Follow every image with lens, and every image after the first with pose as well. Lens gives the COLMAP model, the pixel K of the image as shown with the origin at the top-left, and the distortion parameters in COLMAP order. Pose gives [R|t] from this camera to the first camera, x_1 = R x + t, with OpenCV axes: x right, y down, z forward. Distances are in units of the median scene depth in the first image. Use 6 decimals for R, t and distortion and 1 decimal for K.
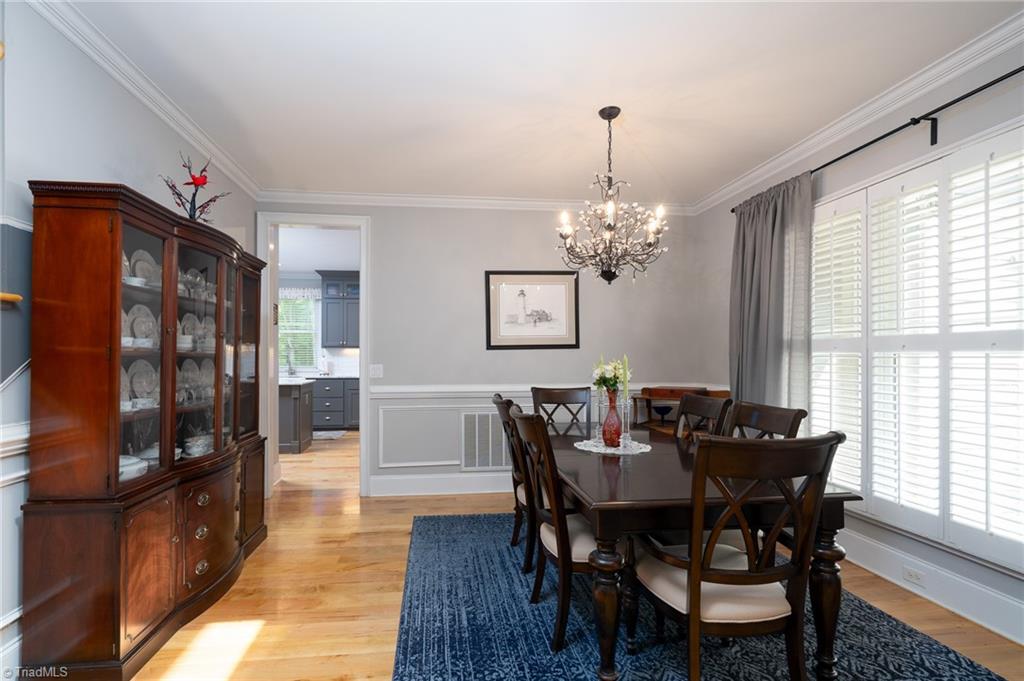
lens RADIAL K [[479.6, 0, 504.1], [0, 479.6, 355.1], [0, 0, 1]] dist [-0.011997, 0.000463]
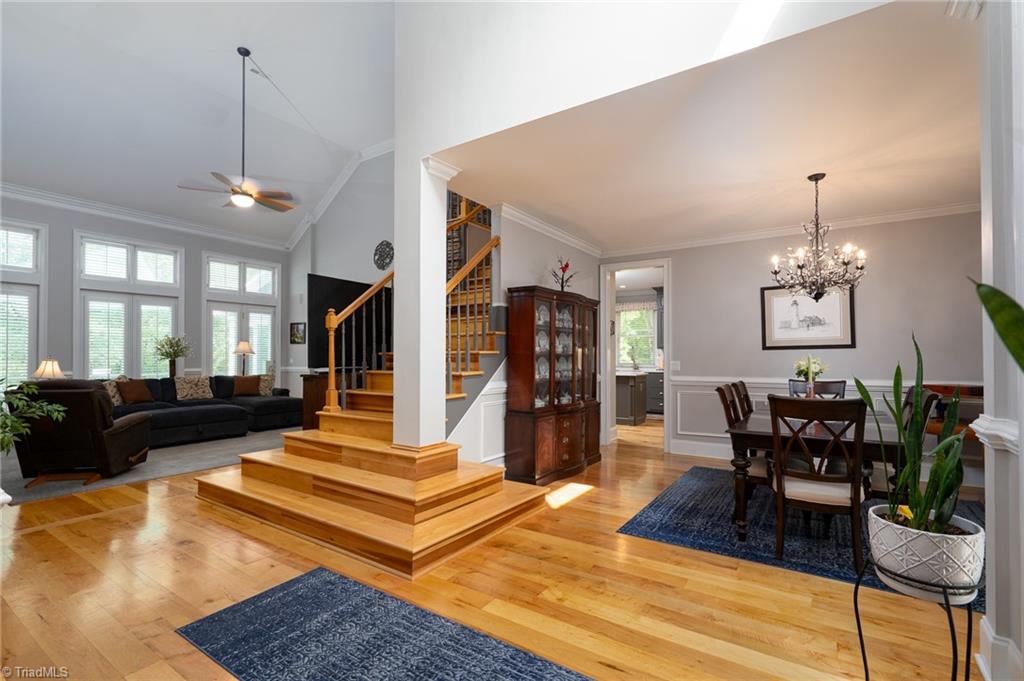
lens RADIAL K [[479.6, 0, 504.1], [0, 479.6, 355.1], [0, 0, 1]] dist [-0.011997, 0.000463]
pose [[0.747628, -0.001686, -0.664116, 0.499287], [0.001933, 0.999998, -0.000363, 0.002383], [0.664115, -0.001013, 0.747629, -0.669203]]
